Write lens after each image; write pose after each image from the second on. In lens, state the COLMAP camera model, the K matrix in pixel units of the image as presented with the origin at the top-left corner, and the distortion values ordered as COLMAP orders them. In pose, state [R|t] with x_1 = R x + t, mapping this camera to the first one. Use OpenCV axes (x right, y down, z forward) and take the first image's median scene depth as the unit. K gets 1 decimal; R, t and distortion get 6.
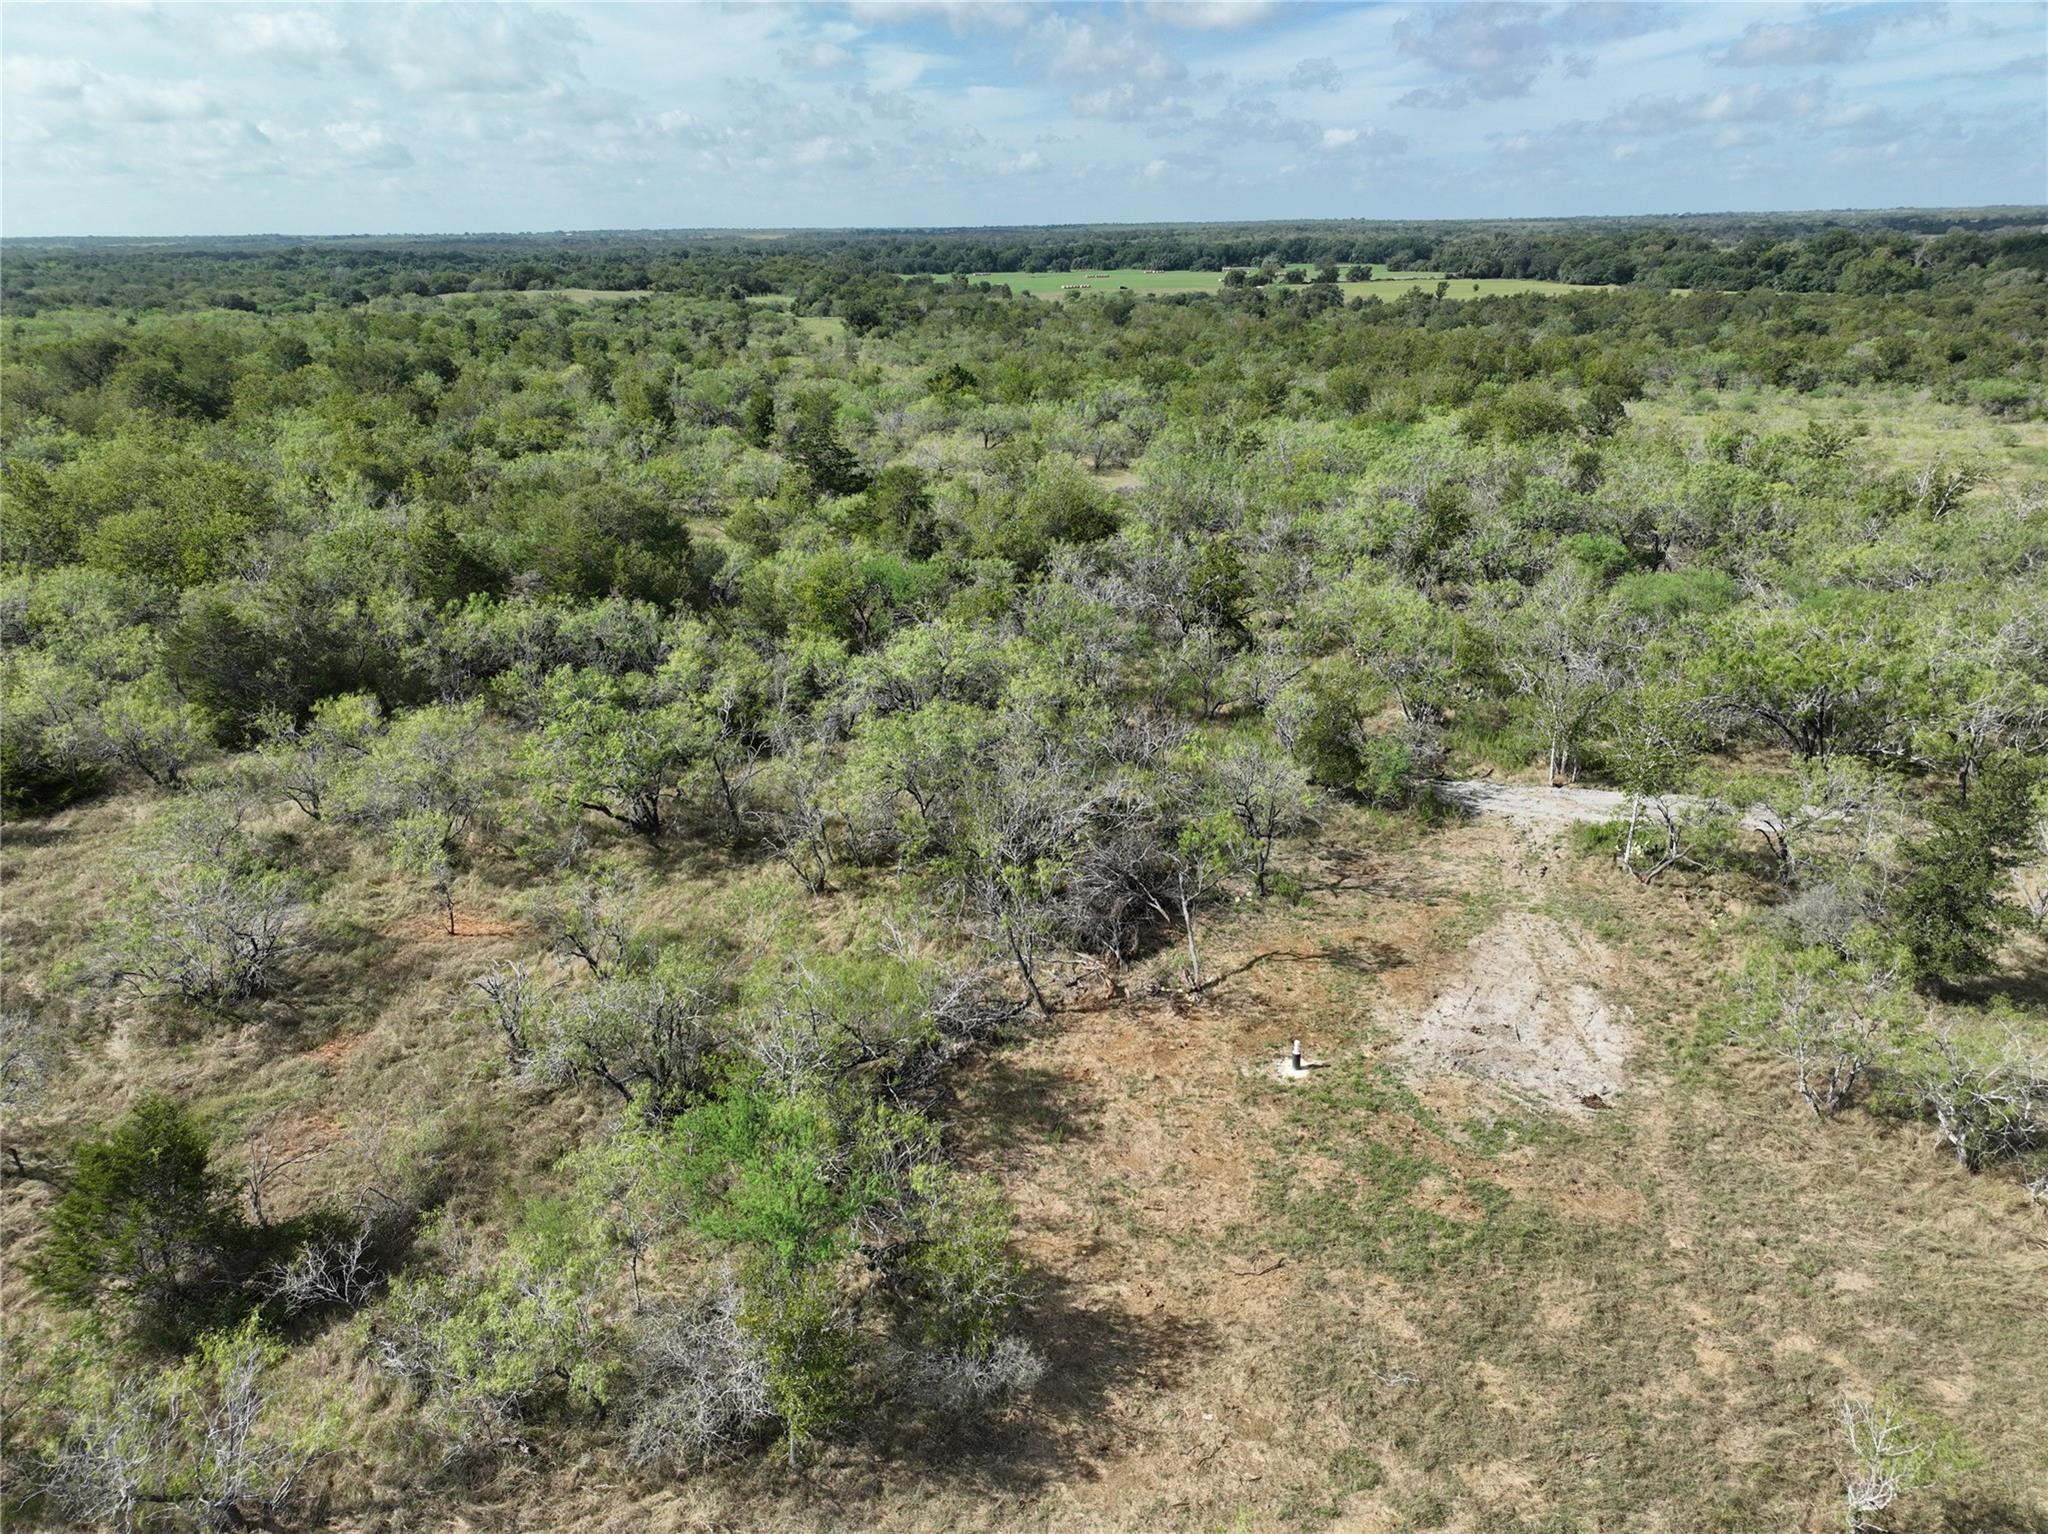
lens RADIAL K [[1446.9, 0, 1014.3], [0, 1446.9, 814.1], [0, 0, 1]] dist [-0.001664, 0.017585]
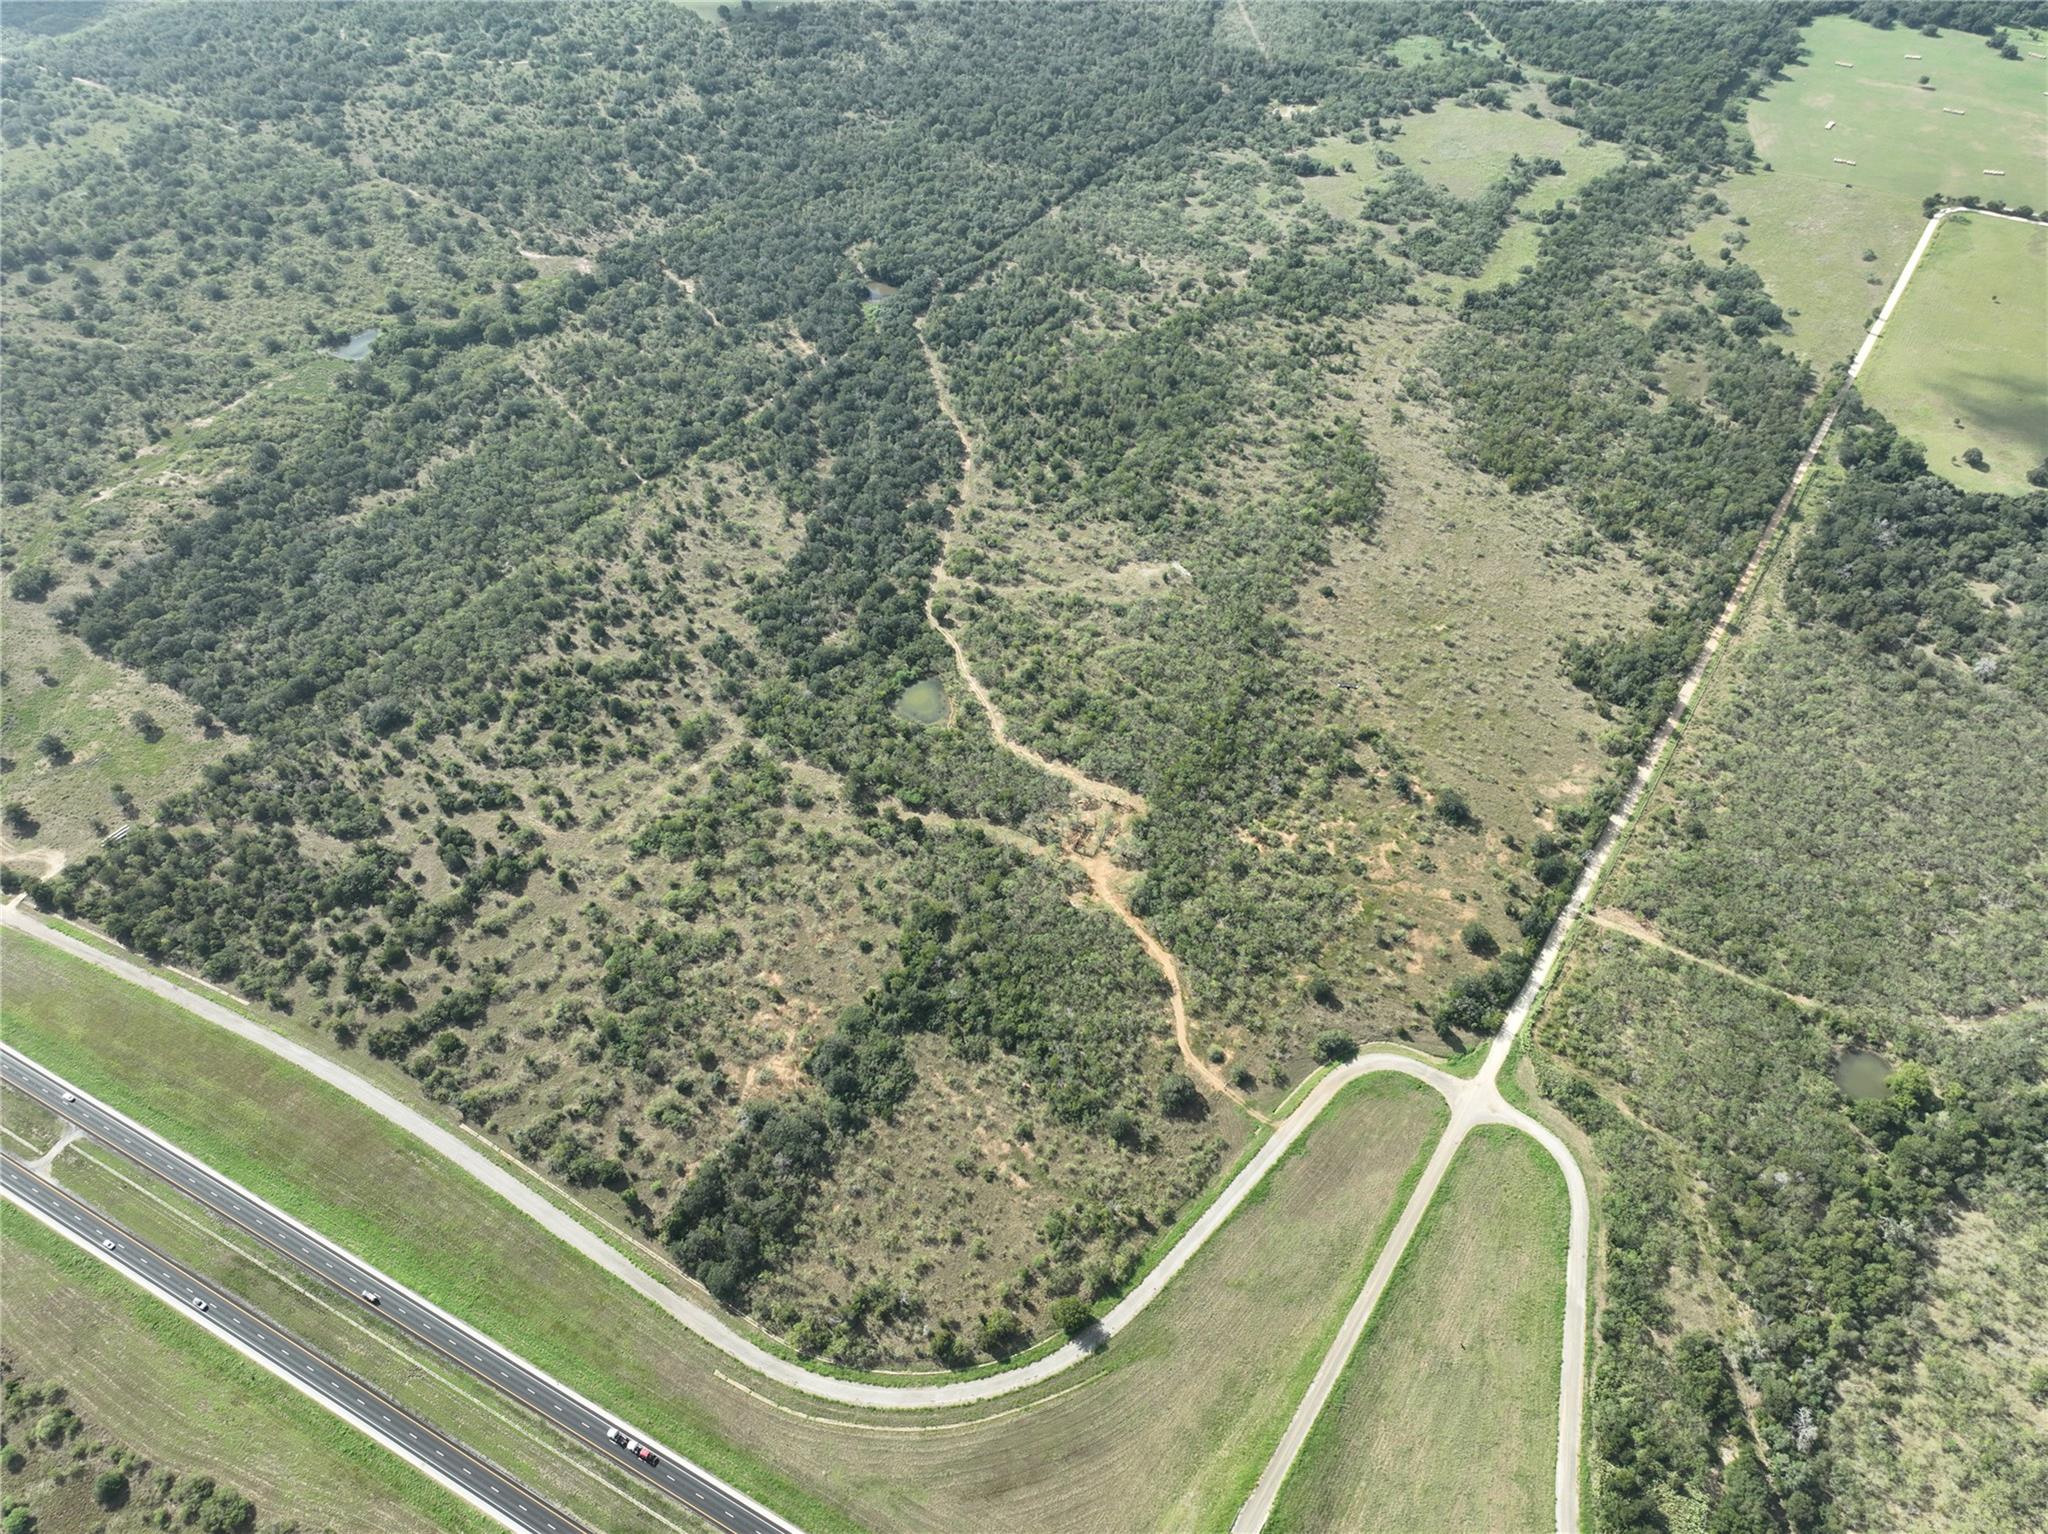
lens RADIAL K [[1446.9, 0, 1011.5], [0, 1446.9, 761.3], [0, 0, 1]] dist [-0.001664, 0.017585]
pose [[0.681859, 0.527269, -0.507006, 0.362770], [-0.270234, 0.825663, 0.495231, -0.243484], [0.679736, -0.200668, 0.705472, -0.515400]]
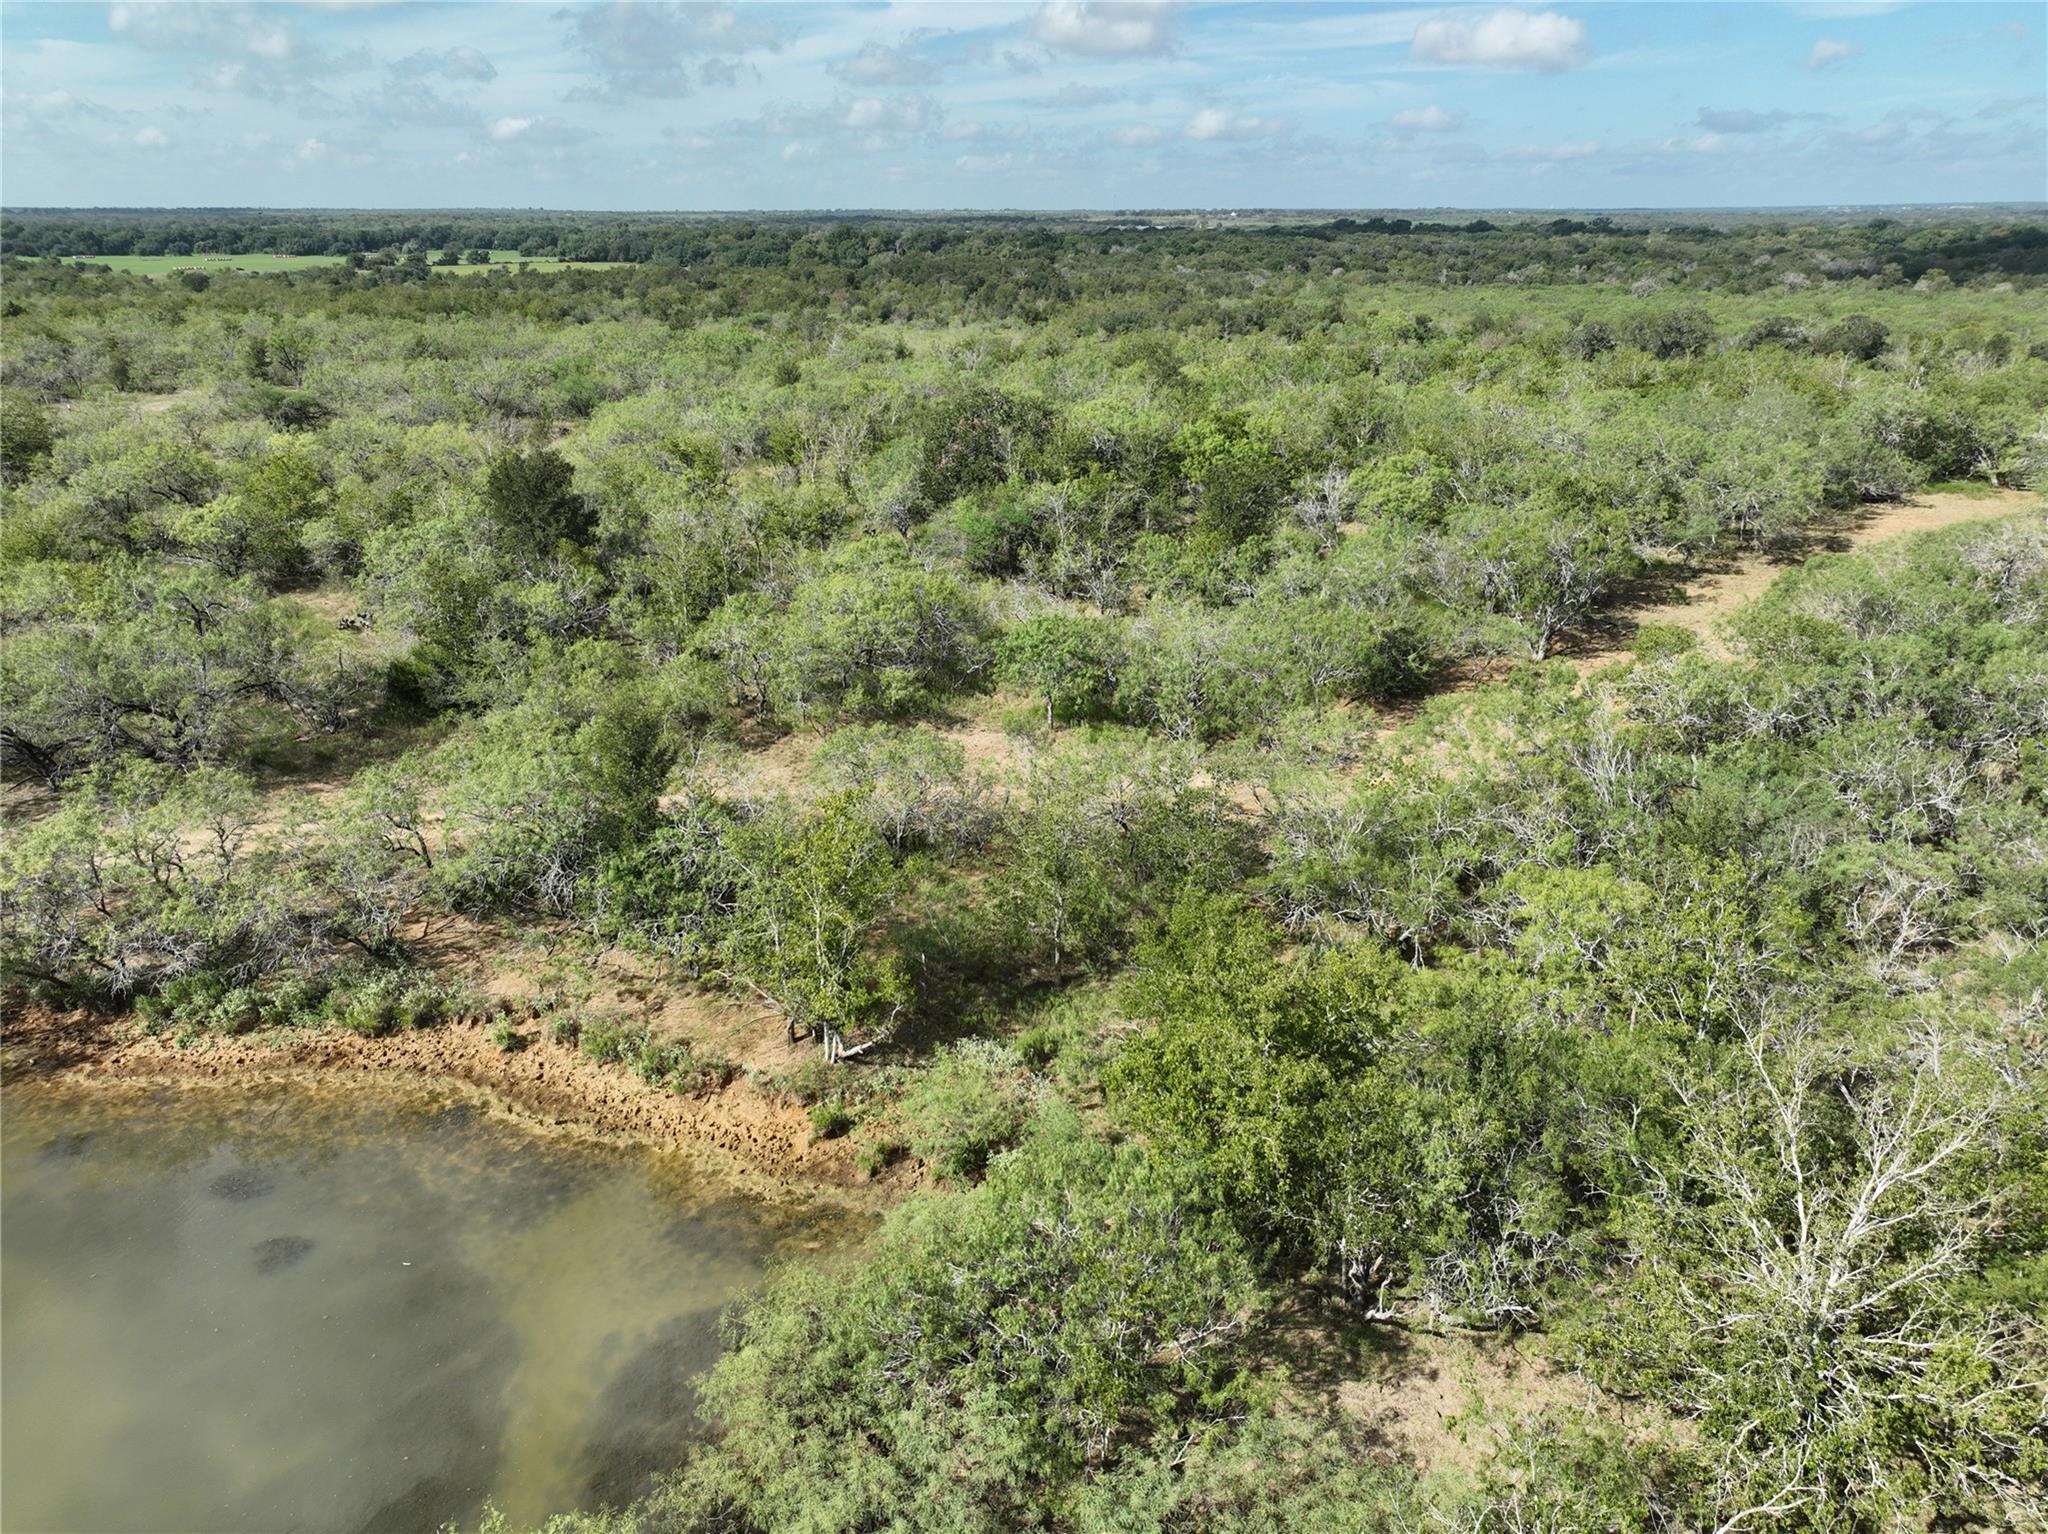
lens RADIAL K [[1446.9, 0, 1020.5], [0, 1446.9, 781.3], [0, 0, 1]] dist [-0.001664, 0.017585]
pose [[0.873801, -0.163650, 0.457920, 0.015192], [0.170111, 0.985043, 0.027426, 0.049115], [-0.455559, 0.053932, 0.888570, -0.122276]]
